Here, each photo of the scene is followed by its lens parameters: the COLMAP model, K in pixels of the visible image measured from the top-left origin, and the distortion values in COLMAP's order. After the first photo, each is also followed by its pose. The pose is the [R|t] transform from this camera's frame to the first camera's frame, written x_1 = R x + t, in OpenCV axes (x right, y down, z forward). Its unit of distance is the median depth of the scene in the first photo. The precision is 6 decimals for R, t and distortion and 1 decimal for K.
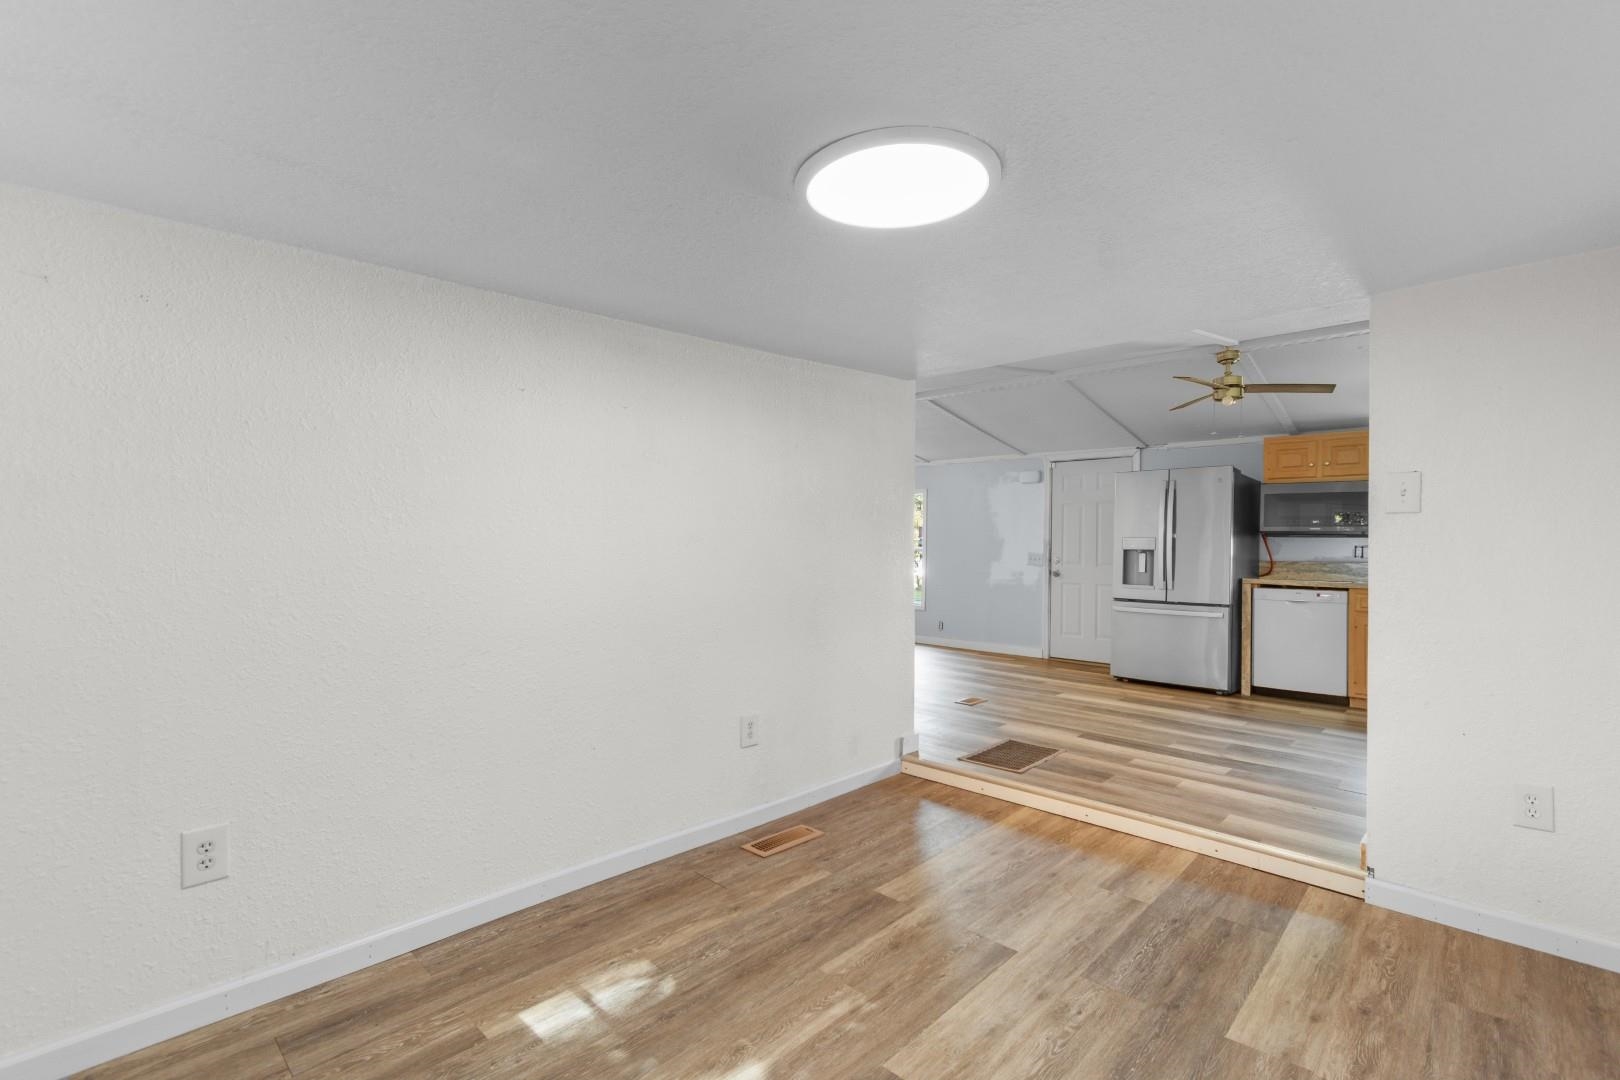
lens RADIAL K [[716.7, 0, 813.3], [0, 716.7, 543.2], [0, 0, 1]] dist [0.008337, -0.003493]
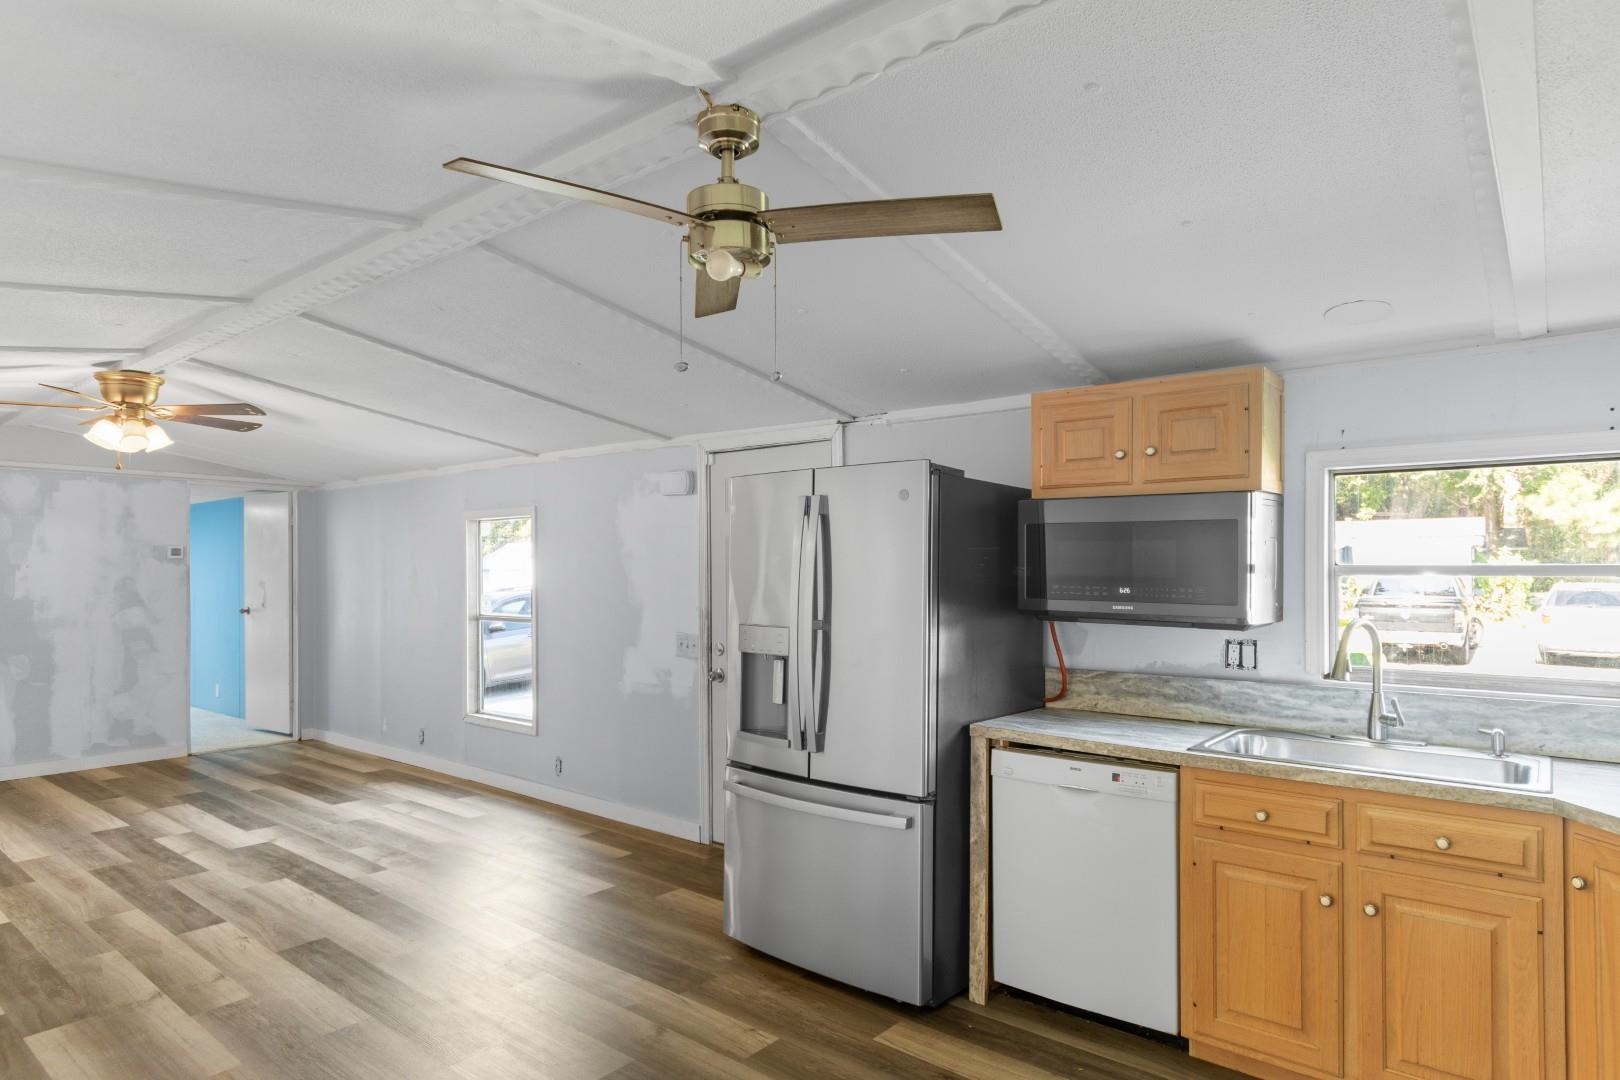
lens RADIAL K [[921.8, 0, 806.6], [0, 921.8, 566.3], [0, 0, 1]] dist [0.004241, -0.001143]
pose [[0.997888, -0.020197, 0.061737, 0.452779], [0.019555, 0.999748, 0.010987, -0.050286], [-0.061943, -0.009757, 0.998032, 0.447176]]
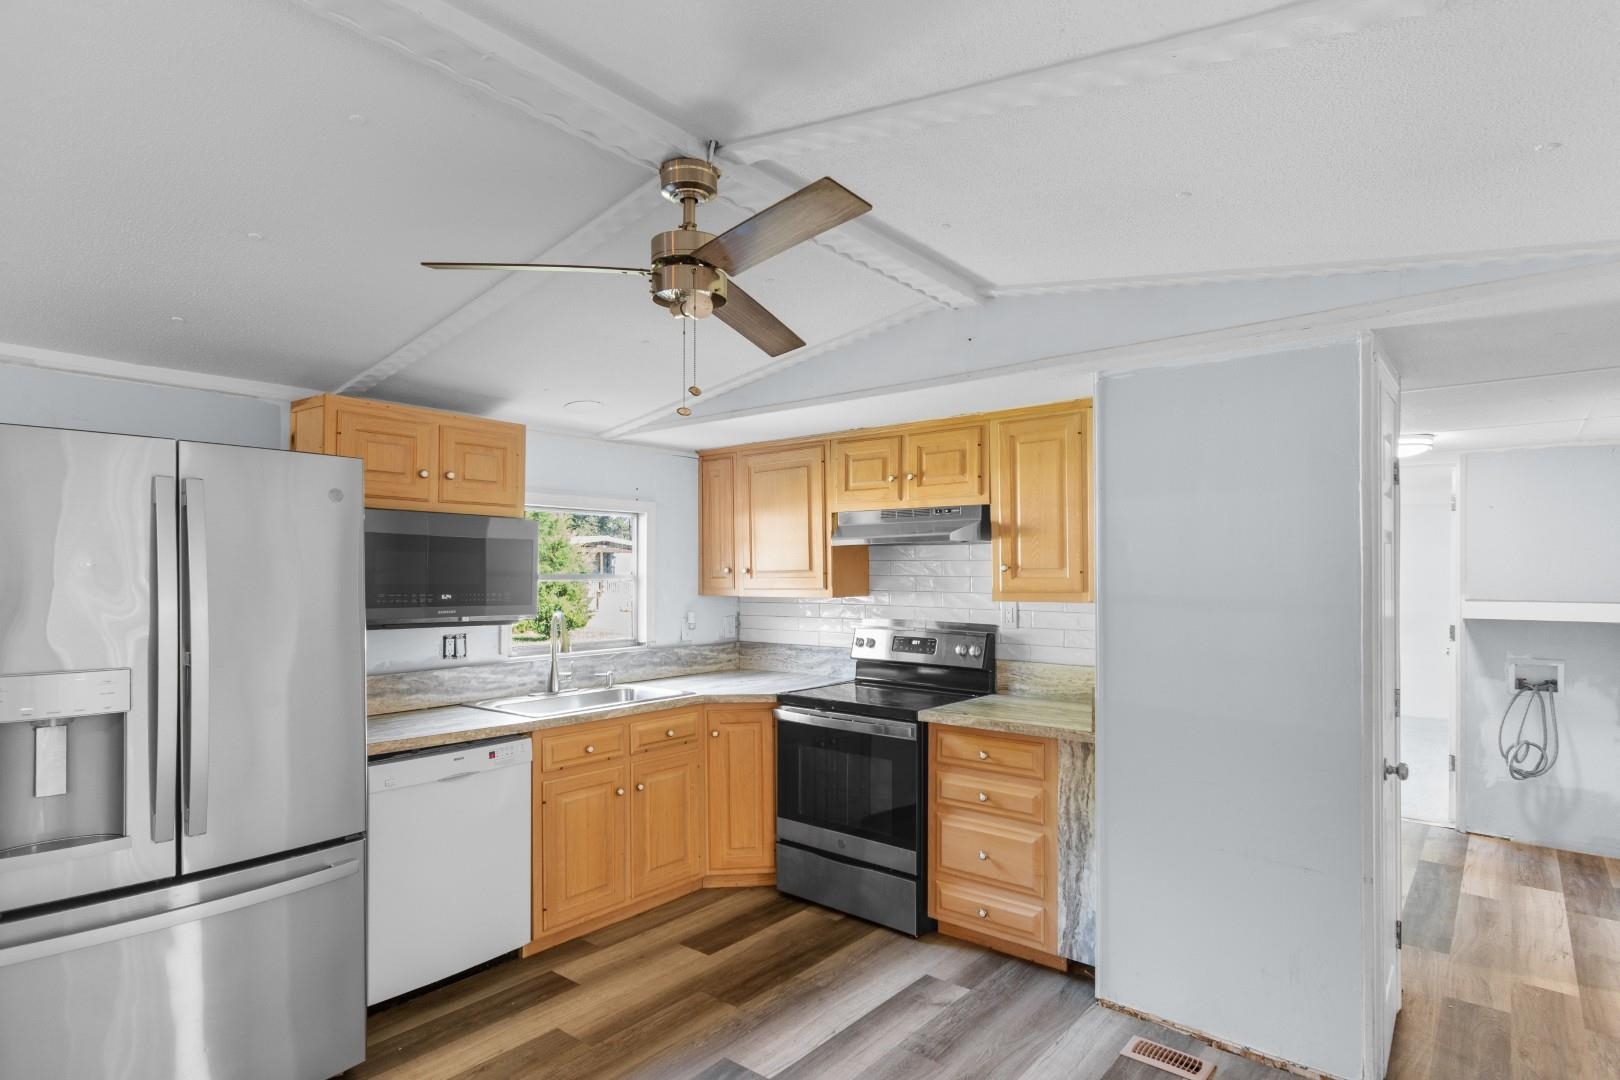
lens RADIAL K [[859.5, 0, 824.1], [0, 859.5, 573.1], [0, 0, 1]] dist [0.005324, 0.000206]
pose [[-0.071802, -0.021939, 0.997178, 0.108848], [-0.014512, 0.999675, 0.020949, -0.057390], [-0.997313, -0.012967, -0.072097, 0.746266]]
